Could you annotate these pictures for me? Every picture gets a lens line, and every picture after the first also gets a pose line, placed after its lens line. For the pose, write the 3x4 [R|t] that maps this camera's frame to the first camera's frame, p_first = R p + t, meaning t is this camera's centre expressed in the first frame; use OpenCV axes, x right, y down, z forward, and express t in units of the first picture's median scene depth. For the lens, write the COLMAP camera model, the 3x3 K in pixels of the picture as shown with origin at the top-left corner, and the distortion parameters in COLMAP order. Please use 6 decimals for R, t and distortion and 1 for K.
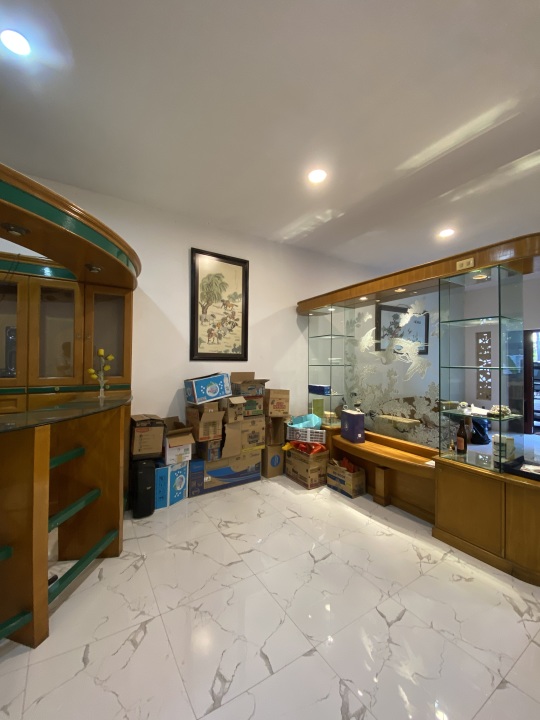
lens RADIAL K [[294.1, 0, 266.1], [0, 294.1, 358.3], [0, 0, 1]] dist [0.002304, -0.006258]
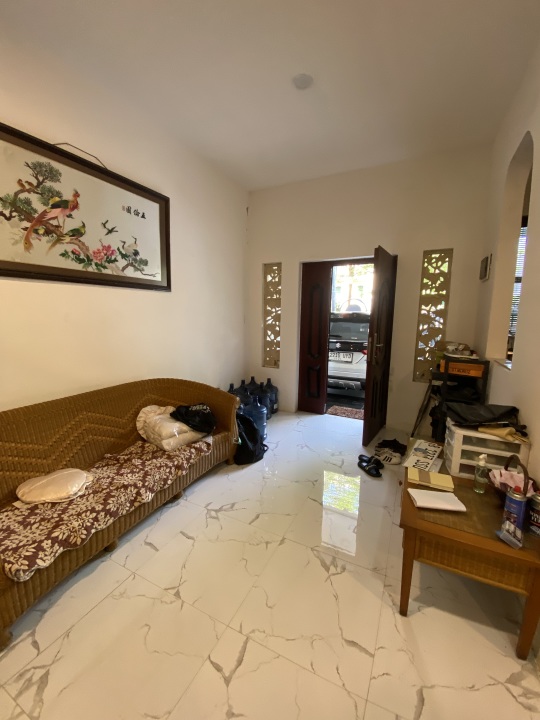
lens RADIAL K [[294.1, 0, 265.3], [0, 294.1, 357.6], [0, 0, 1]] dist [0.002304, -0.006258]
pose [[0.863248, -0.058093, 0.501425, 0.938296], [-0.018046, 0.989169, 0.145668, 0.047866], [-0.504457, -0.134797, 0.852850, 1.041546]]
